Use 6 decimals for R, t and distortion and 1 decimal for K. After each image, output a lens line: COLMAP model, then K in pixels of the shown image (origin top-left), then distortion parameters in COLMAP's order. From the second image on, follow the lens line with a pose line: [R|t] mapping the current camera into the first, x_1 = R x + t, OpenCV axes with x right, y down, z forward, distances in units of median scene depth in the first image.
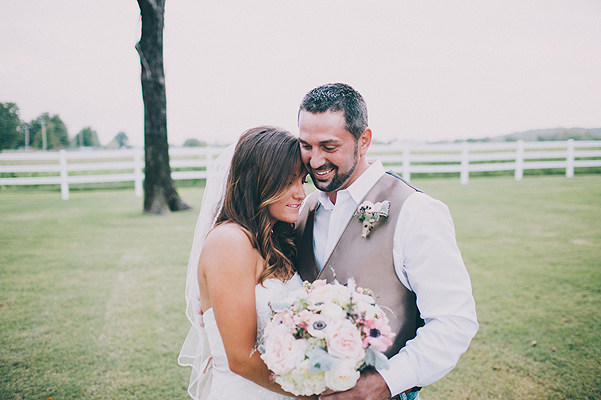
lens RADIAL K [[578.1, 0, 299.9], [0, 578.1, 193.8], [0, 0, 1]] dist [-0.113473, 0.141099]
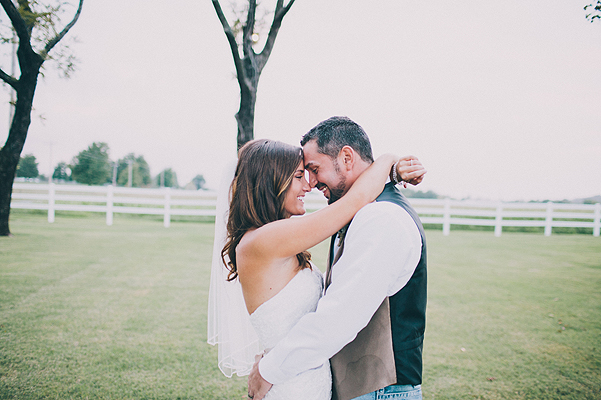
lens RADIAL K [[575.5, 0, 301.0], [0, 575.5, 191.0], [0, 0, 1]] dist [-0.111426, 0.135017]
pose [[0.990870, 0.055092, -0.123048, 0.050465], [-0.066208, 0.993904, -0.088153, 0.033038], [0.117442, 0.095495, 0.988478, -0.330154]]
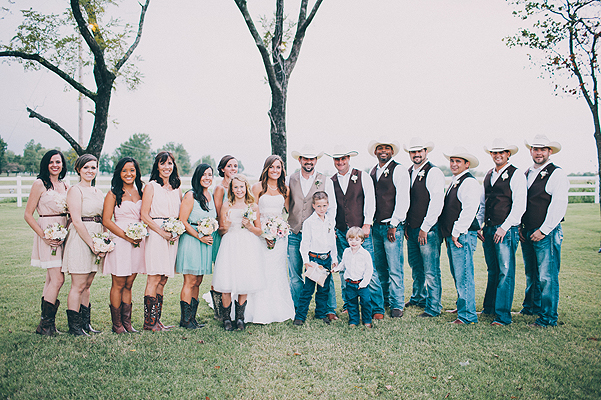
lens RADIAL K [[578.1, 0, 299.9], [0, 578.1, 193.8], [0, 0, 1]] dist [-0.113473, 0.141099]
pose [[0.981466, 0.023675, -0.190170, 0.125677], [-0.033973, 0.998117, -0.051076, 0.059151], [0.188603, 0.056590, 0.980422, -0.614255]]
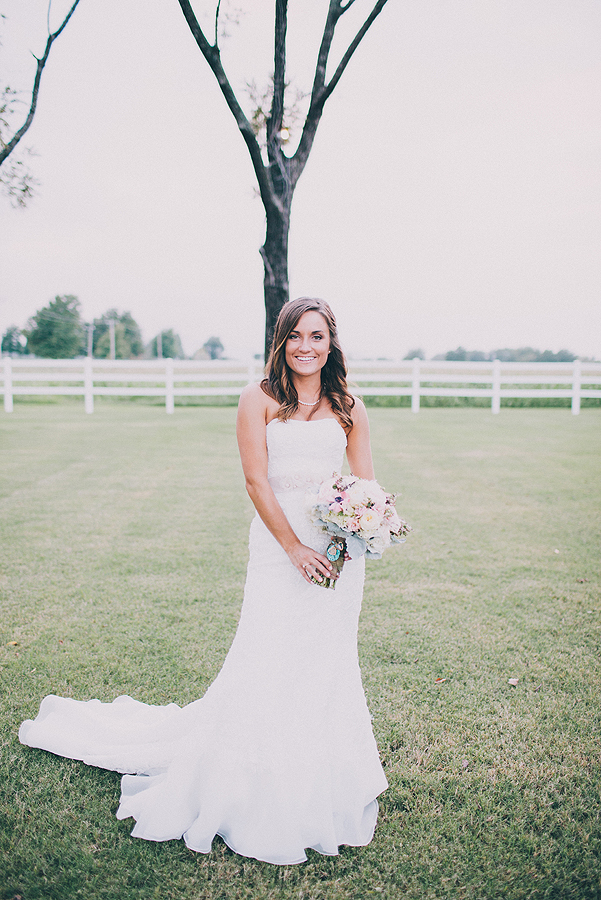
lens RADIAL K [[861.8, 0, 299.7], [0, 861.8, 439.1], [0, 0, 1]] dist [-0.111426, 0.135017]
pose [[0.979640, 0.041191, -0.196491, 0.073533], [-0.040061, 0.999150, 0.009725, 0.041787], [0.196725, -0.001655, 0.980457, -0.398714]]
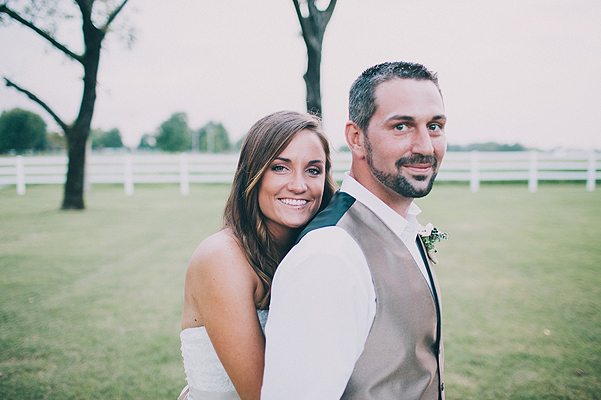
lens RADIAL K [[578.1, 0, 299.9], [0, 578.1, 193.8], [0, 0, 1]] dist [-0.113473, 0.141099]
pose [[0.965384, 0.026746, -0.259458, 0.062798], [-0.029659, 0.999533, -0.007318, 0.022411], [0.259141, 0.014760, 0.965727, -0.286322]]
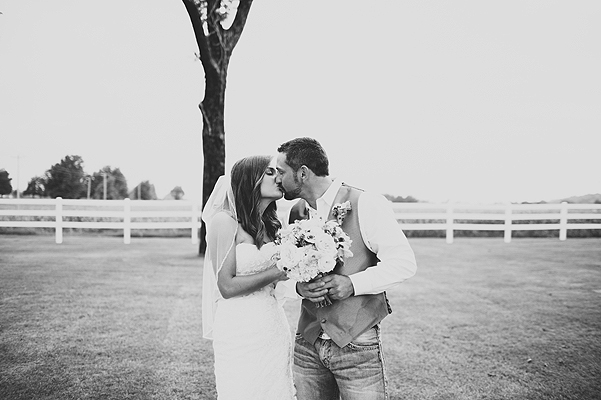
lens RADIAL K [[575.5, 0, 301.0], [0, 575.5, 191.0], [0, 0, 1]] dist [-0.111426, 0.135017]
pose [[0.995751, 0.026116, -0.088302, 0.012769], [-0.035399, 0.993814, -0.105260, 0.018765], [0.085007, 0.107938, 0.990517, -0.074423]]
